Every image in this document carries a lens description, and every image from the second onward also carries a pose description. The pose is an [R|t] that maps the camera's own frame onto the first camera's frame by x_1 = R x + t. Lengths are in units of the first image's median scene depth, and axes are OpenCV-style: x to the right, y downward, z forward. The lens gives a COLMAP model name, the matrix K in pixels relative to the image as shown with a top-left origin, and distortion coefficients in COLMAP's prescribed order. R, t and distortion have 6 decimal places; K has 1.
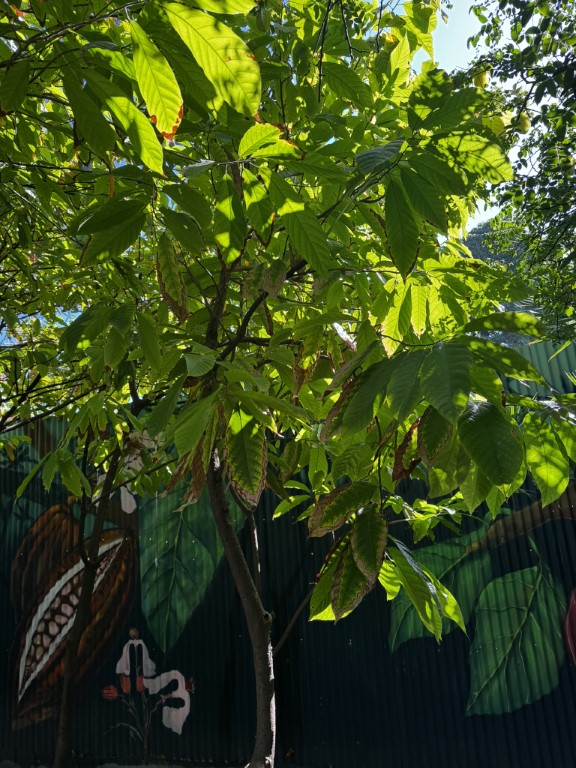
lens RADIAL K [[531.6, 0, 288.0], [0, 531.6, 384.0], [0, 0, 1]] dist [0.038625, -0.061397]
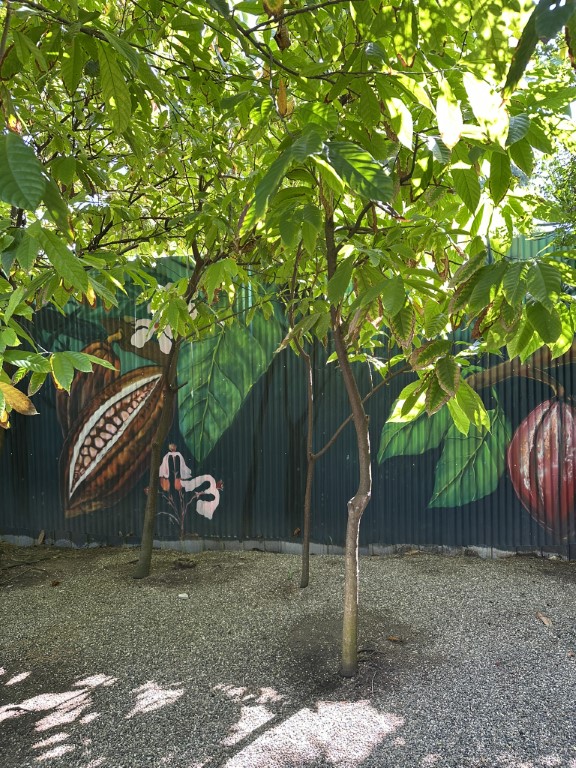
lens RADIAL K [[527.7, 0, 288.0], [0, 527.7, 384.0], [0, 0, 1]] dist [0.016944, -0.007019]
pose [[0.991594, 0.053622, 0.117754, -0.176118], [-0.082702, 0.962573, 0.258096, -0.017844], [-0.099508, -0.265665, 0.958916, -0.174208]]
